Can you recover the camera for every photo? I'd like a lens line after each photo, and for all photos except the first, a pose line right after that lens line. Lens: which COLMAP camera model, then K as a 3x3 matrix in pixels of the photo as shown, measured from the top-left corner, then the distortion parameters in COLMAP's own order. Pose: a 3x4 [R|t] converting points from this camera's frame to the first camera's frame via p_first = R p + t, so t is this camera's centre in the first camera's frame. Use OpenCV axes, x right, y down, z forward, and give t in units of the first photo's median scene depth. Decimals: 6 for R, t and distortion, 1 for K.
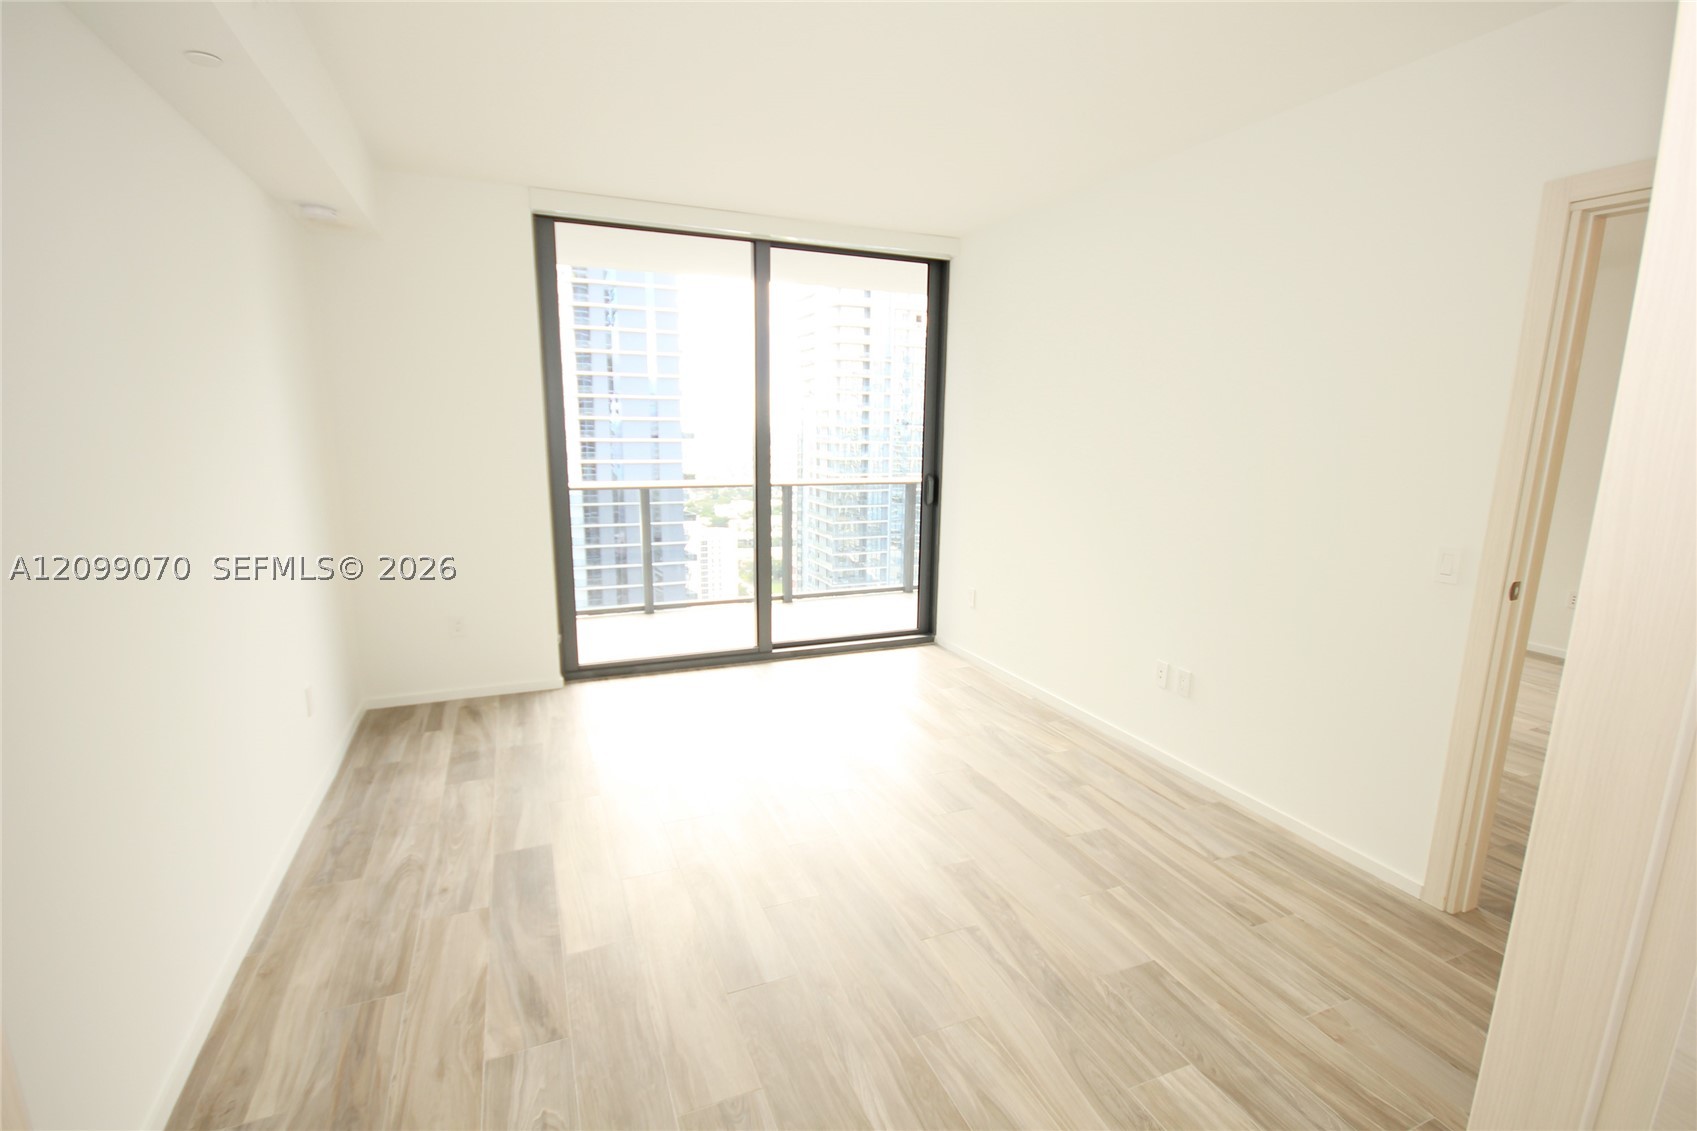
lens RADIAL K [[785.1, 0, 856.5], [0, 785.1, 577.7], [0, 0, 1]] dist [0.003045, -0.006382]
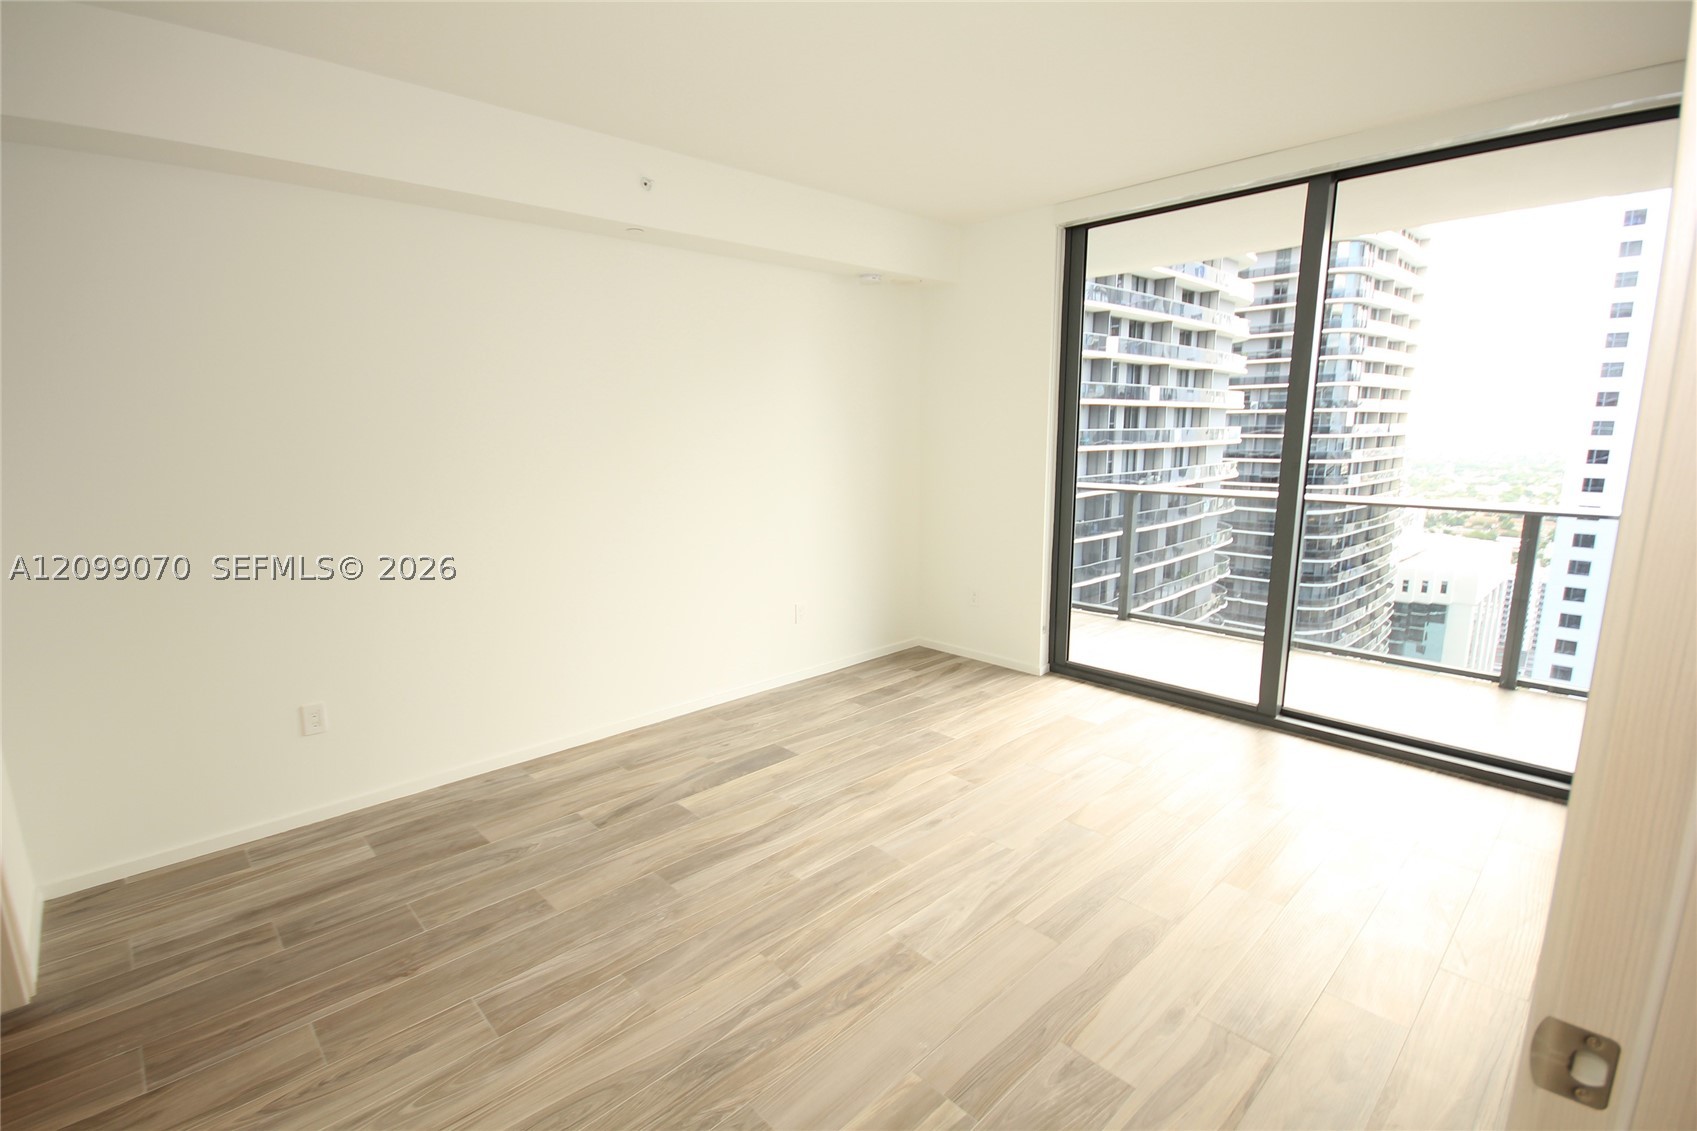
lens RADIAL K [[785.1, 0, 854.6], [0, 785.1, 578.8], [0, 0, 1]] dist [0.003045, -0.006382]
pose [[0.352117, 0.160187, -0.922146, 0.785474], [-0.167810, 0.980085, 0.106174, -0.093042], [0.920790, 0.117359, 0.371985, 0.580020]]
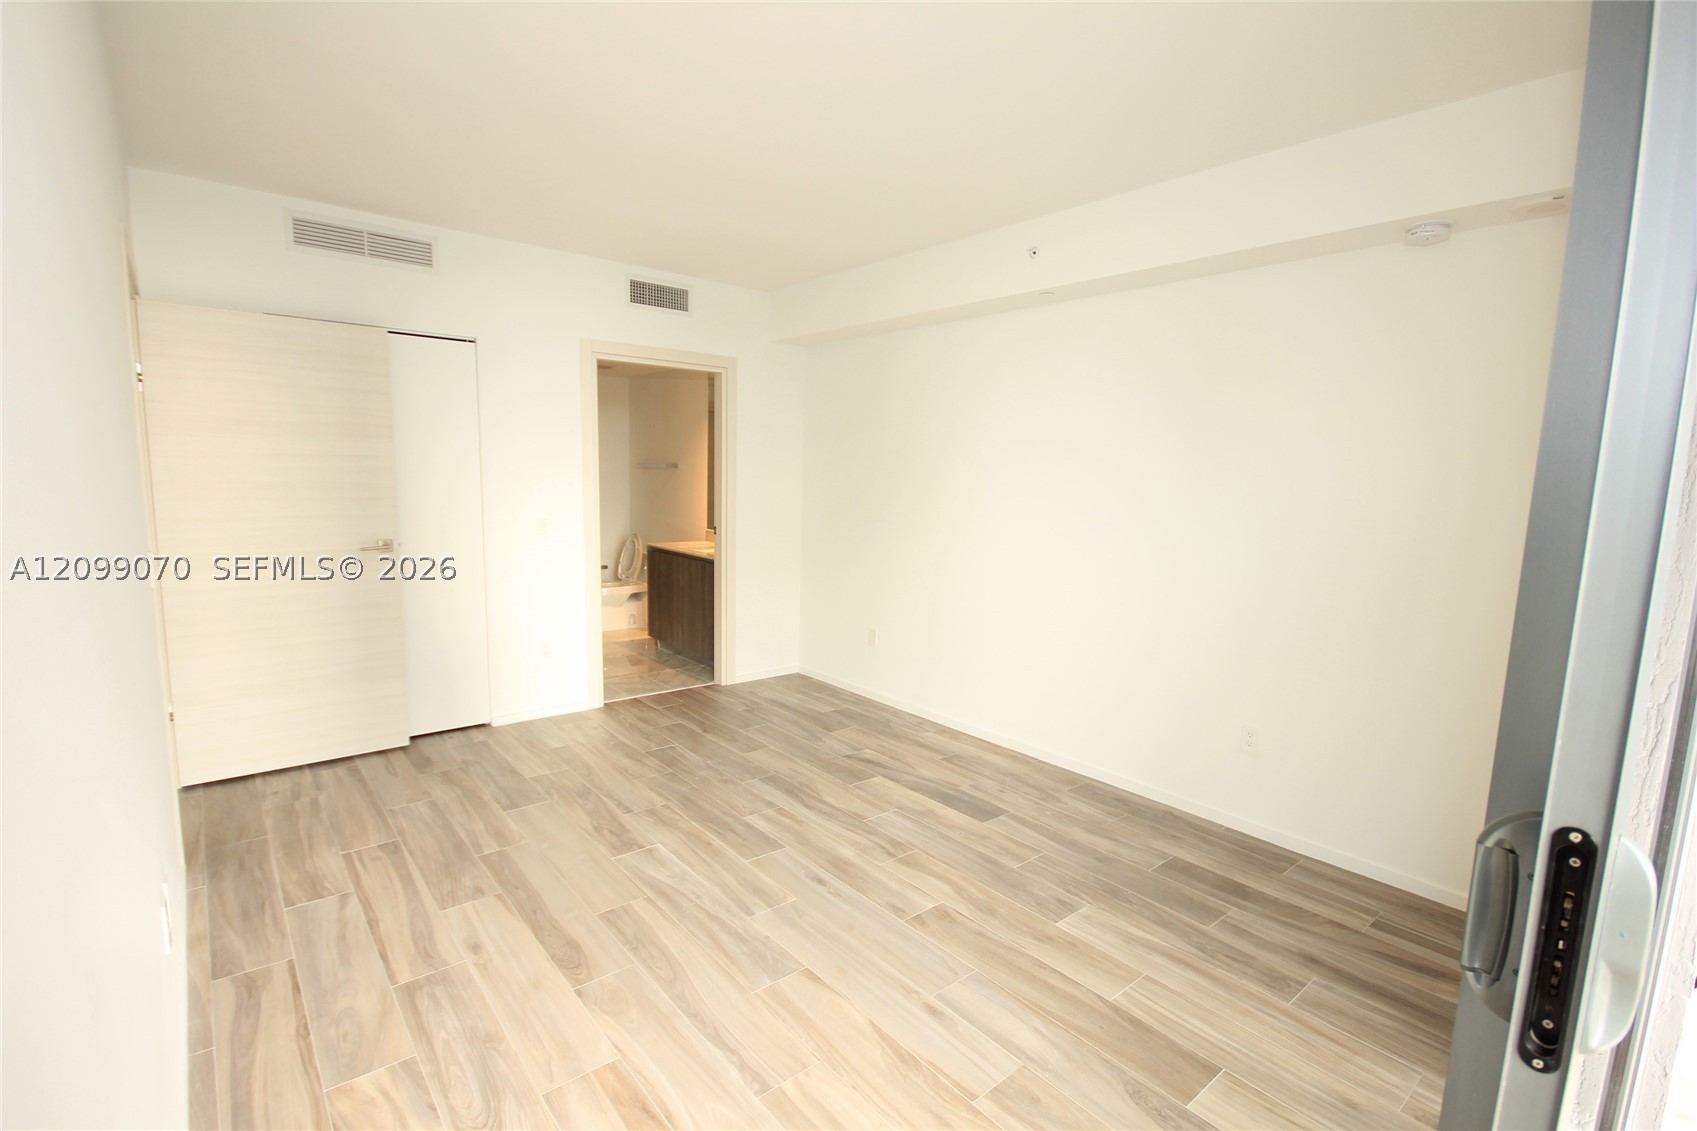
lens RADIAL K [[785.1, 0, 854.2], [0, 785.1, 572.1], [0, 0, 1]] dist [0.003045, -0.006382]
pose [[-0.957122, -0.004425, -0.289650, 0.145522], [-0.096112, 0.948096, 0.303110, -0.365382], [0.273275, 0.317952, -0.907870, 1.924975]]
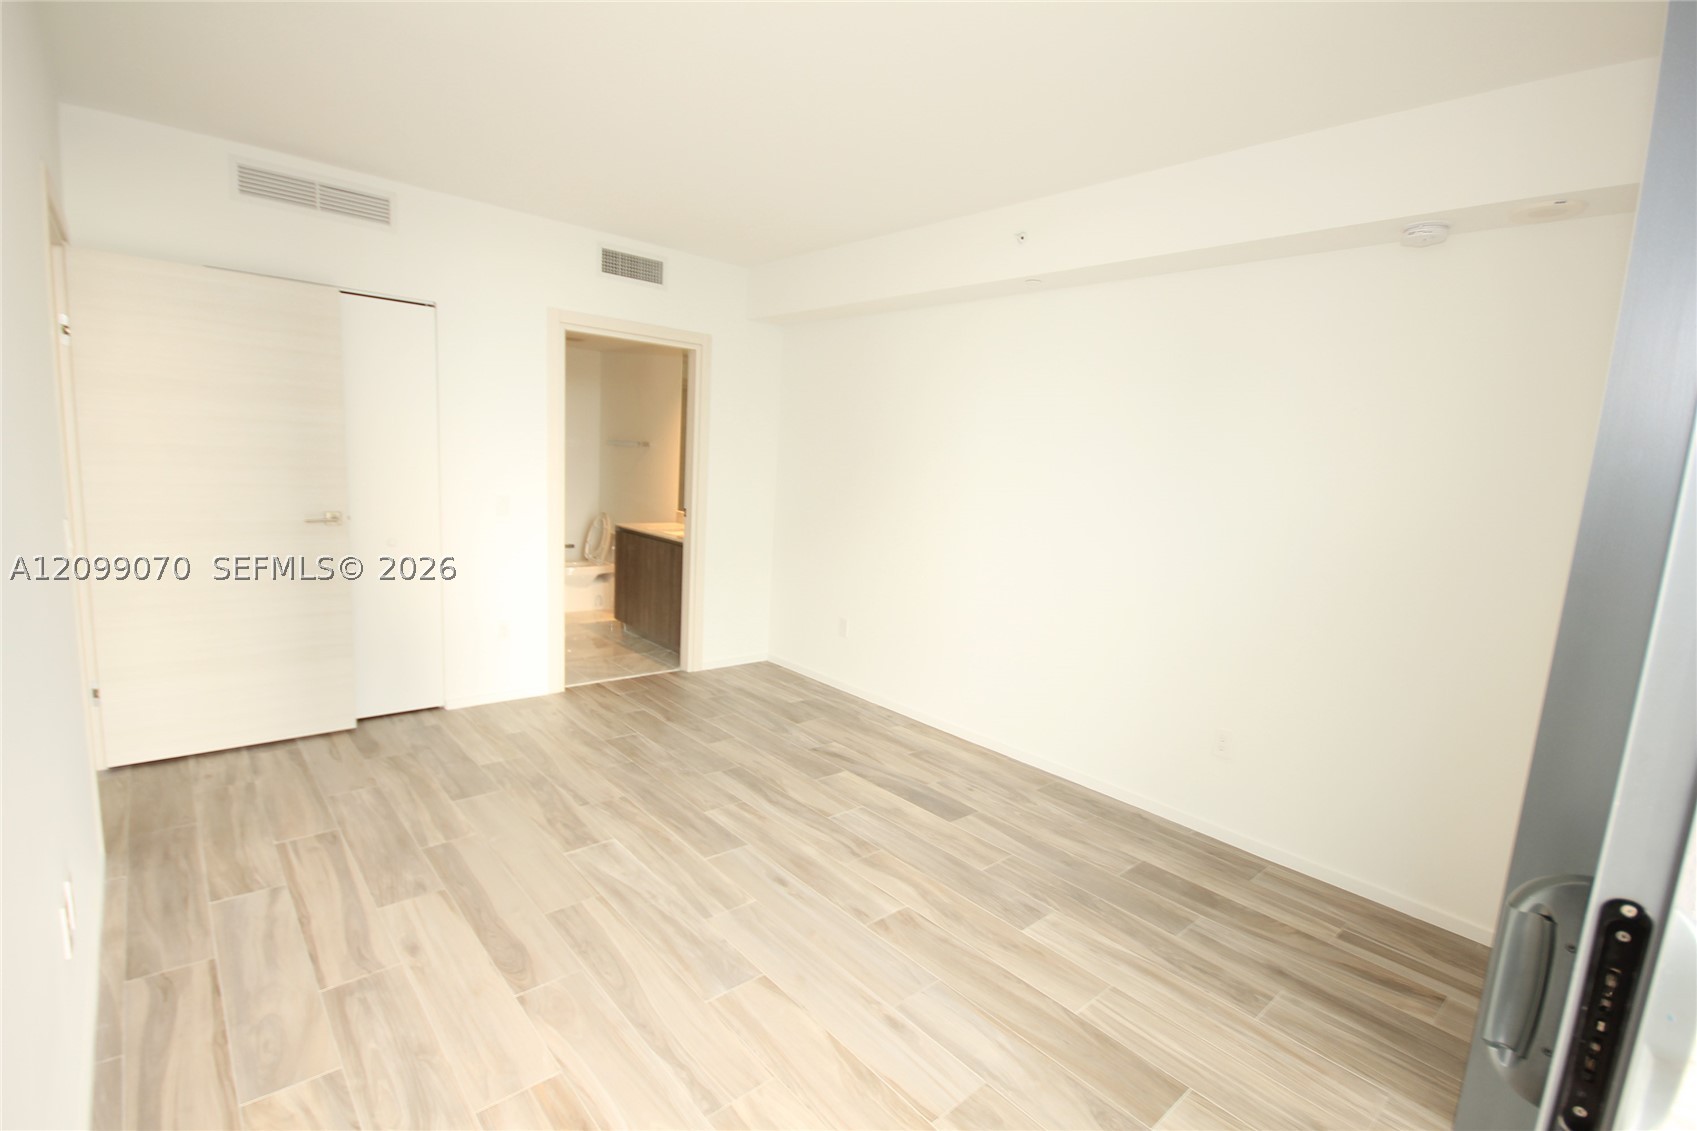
lens RADIAL K [[785.1, 0, 855.1], [0, 785.1, 573.3], [0, 0, 1]] dist [0.003045, -0.006382]
pose [[-0.946024, -0.027038, -0.322966, 0.131909], [-0.135569, 0.938156, 0.318566, -0.361021], [0.294379, 0.345155, -0.891184, 1.886697]]
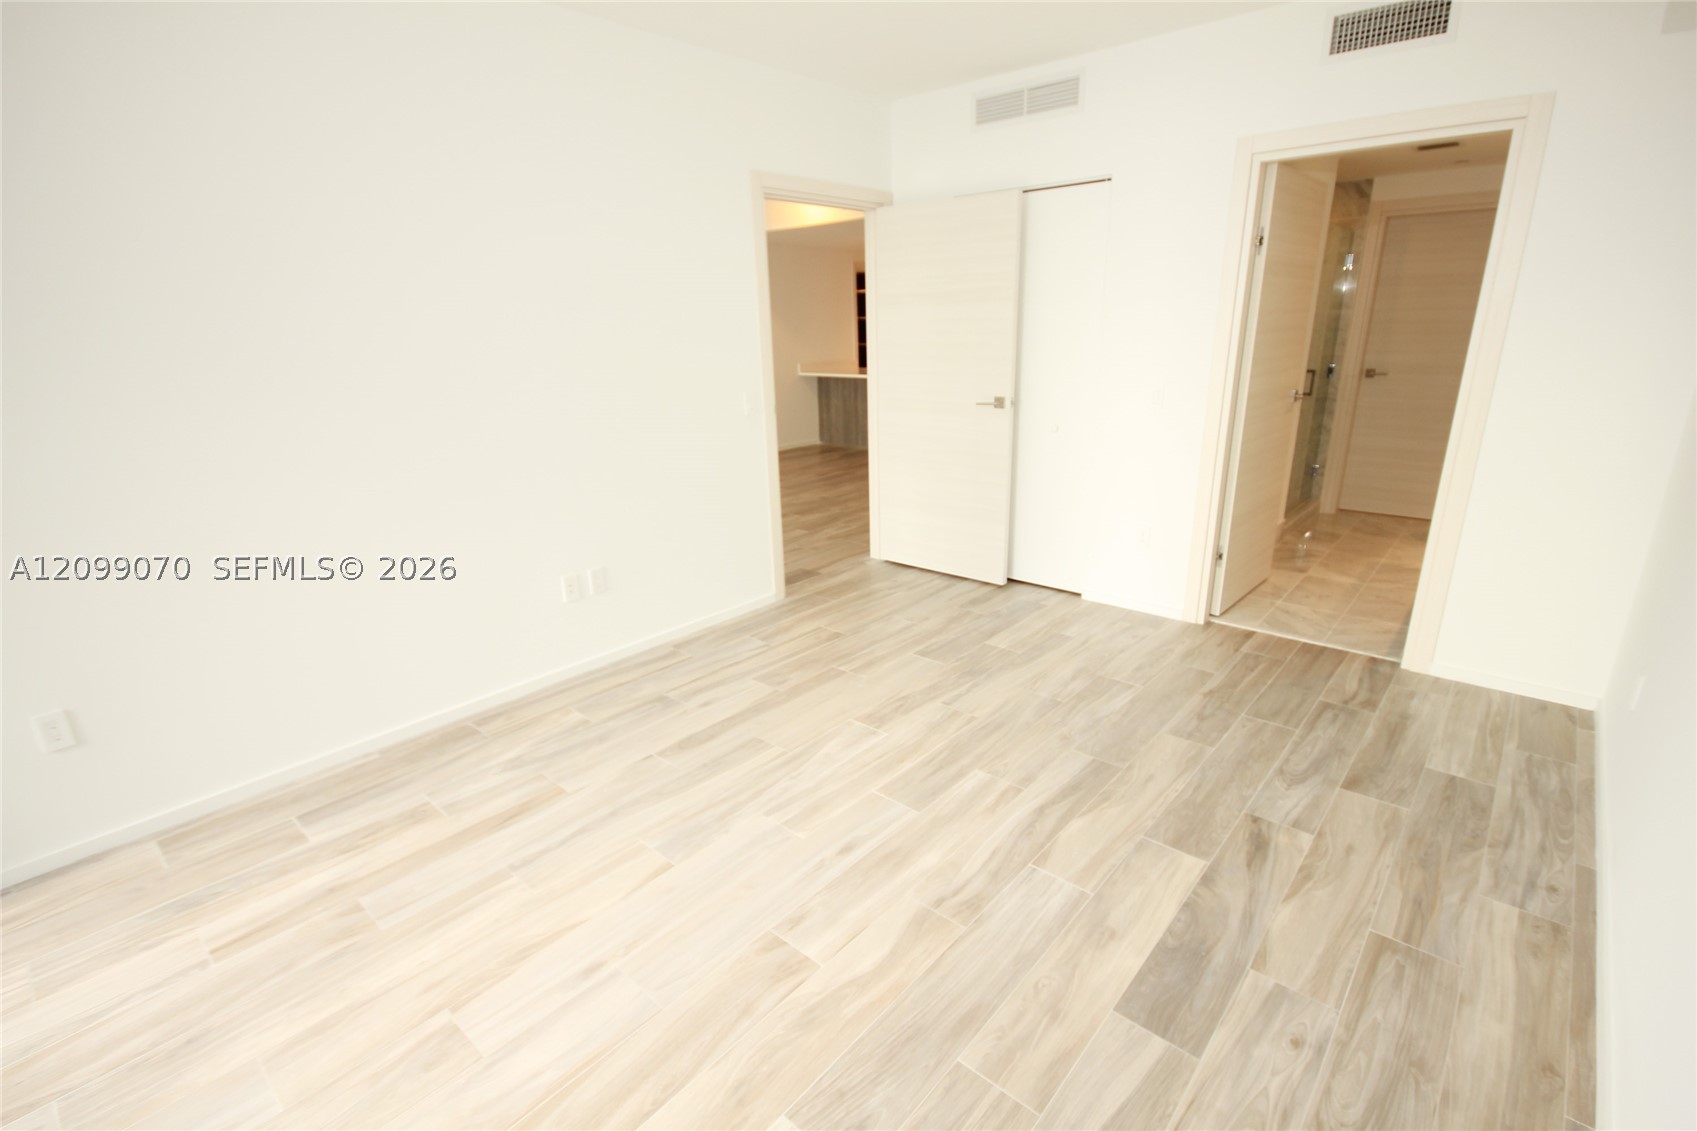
lens RADIAL K [[785.1, 0, 855.9], [0, 785.1, 574.8], [0, 0, 1]] dist [0.003045, -0.006382]
pose [[-0.430754, -0.284500, 0.856452, -0.745563], [0.189718, 0.899257, 0.394138, -0.262688], [-0.882303, 0.332261, -0.333383, 1.288964]]
